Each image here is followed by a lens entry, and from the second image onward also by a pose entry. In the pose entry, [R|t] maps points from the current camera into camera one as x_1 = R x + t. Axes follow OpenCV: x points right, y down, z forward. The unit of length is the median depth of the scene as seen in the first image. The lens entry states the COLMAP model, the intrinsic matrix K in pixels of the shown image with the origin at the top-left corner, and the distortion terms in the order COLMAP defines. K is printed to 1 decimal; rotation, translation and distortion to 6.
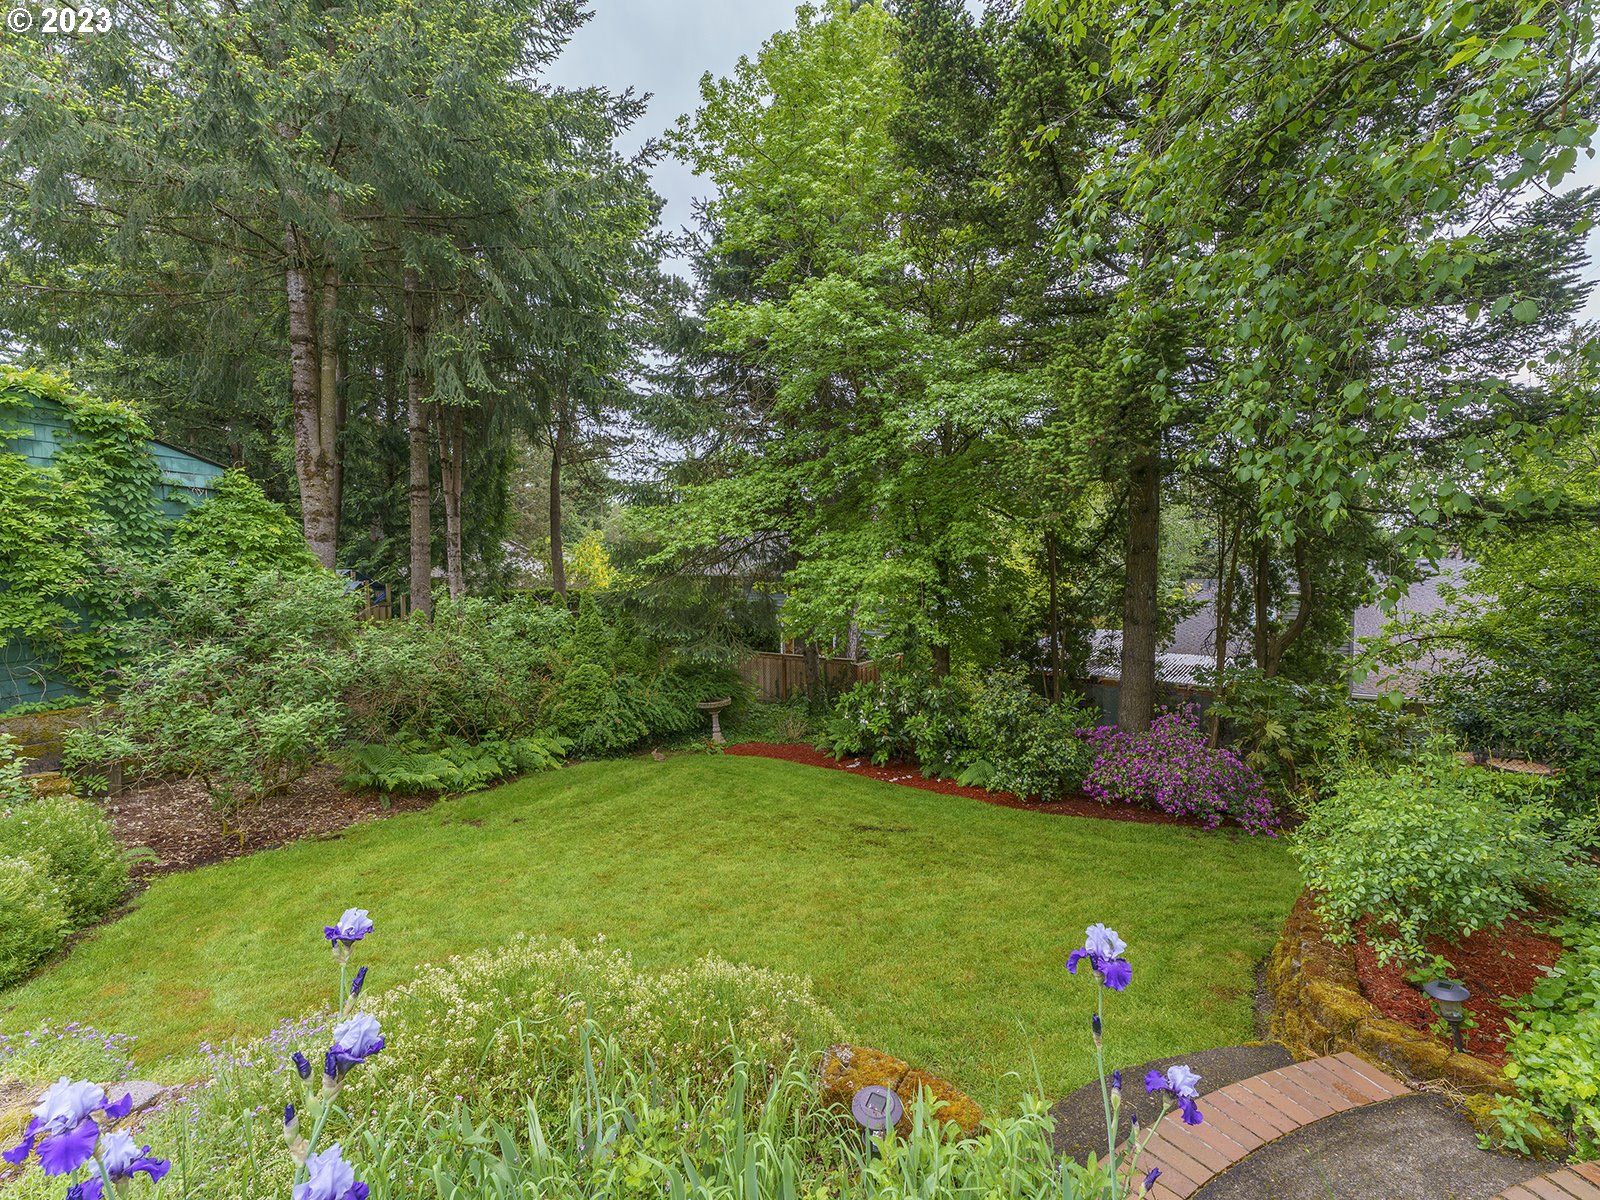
lens RADIAL K [[749.2, 0, 796.7], [0, 749.2, 619.3], [0, 0, 1]] dist [-0.000813, -0.000499]
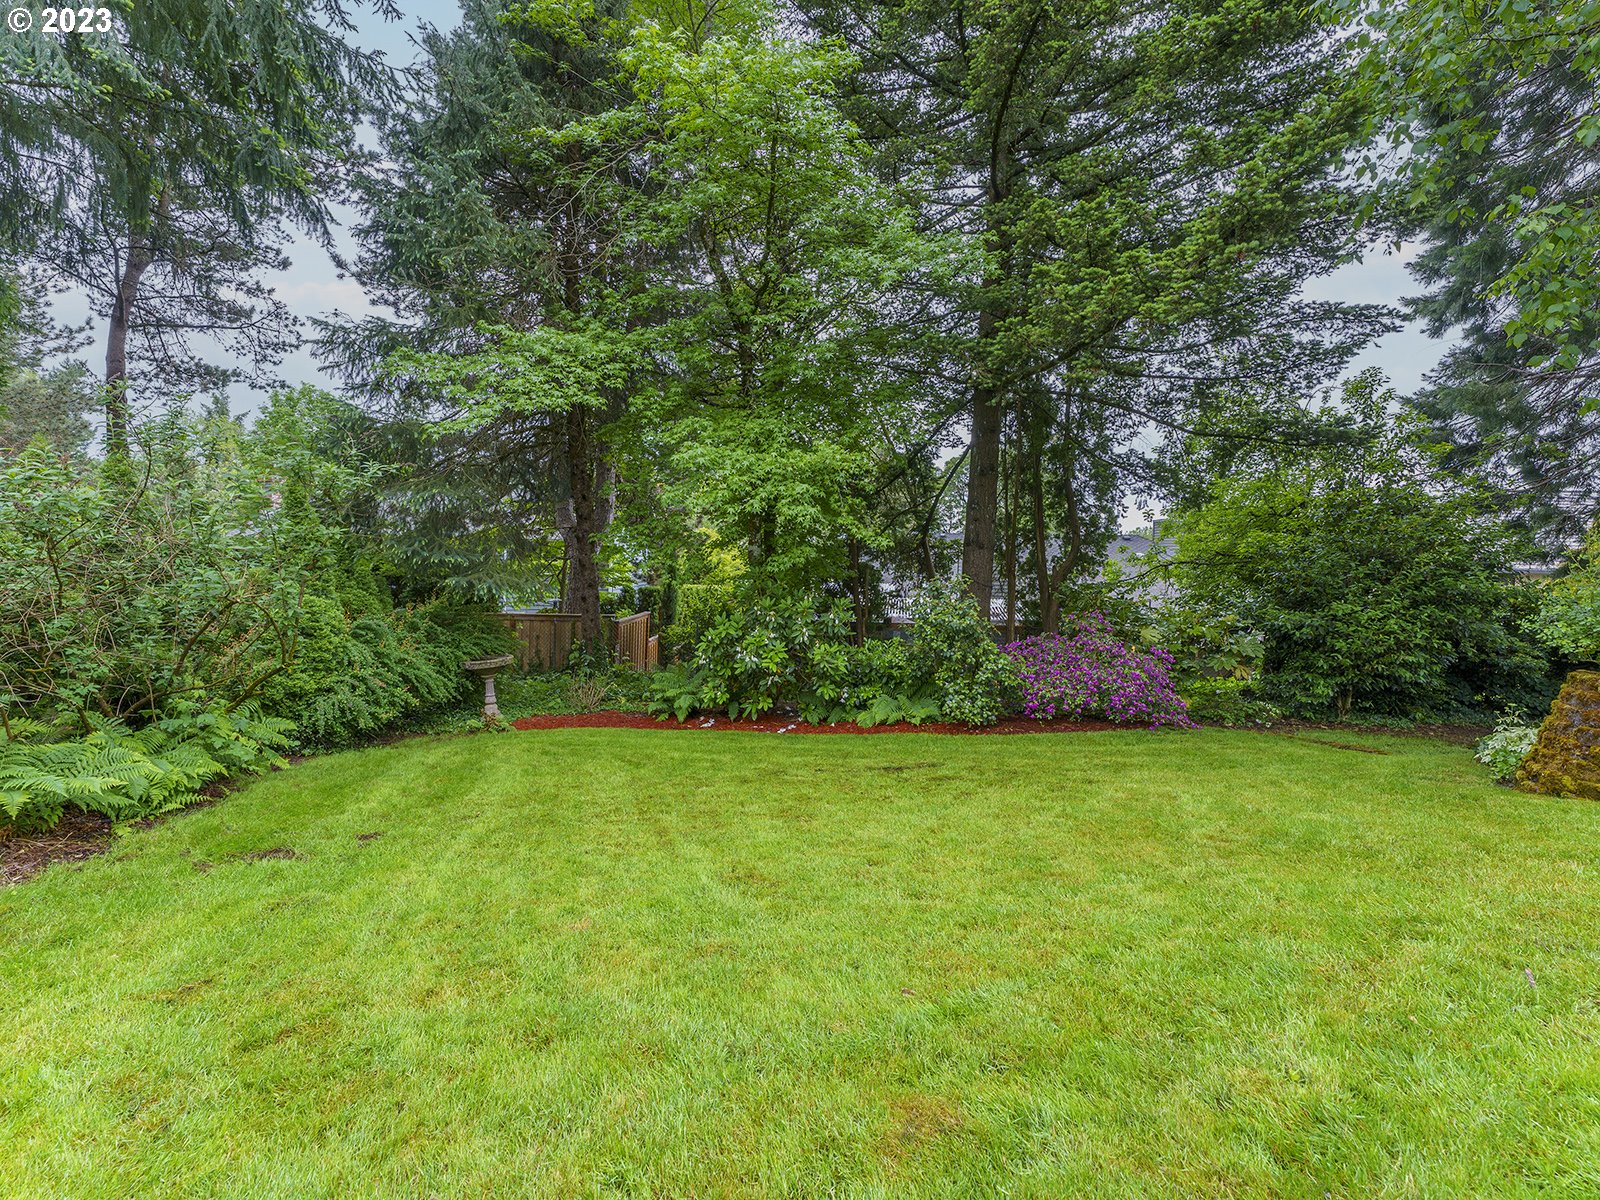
lens RADIAL K [[749.2, 0, 796.7], [0, 749.2, 619.3], [0, 0, 1]] dist [-0.000813, -0.000499]
pose [[0.863806, -0.027669, 0.503065, -0.266985], [0.026627, 0.999603, 0.009259, 0.090550], [-0.503121, 0.005397, 0.864199, 0.303115]]
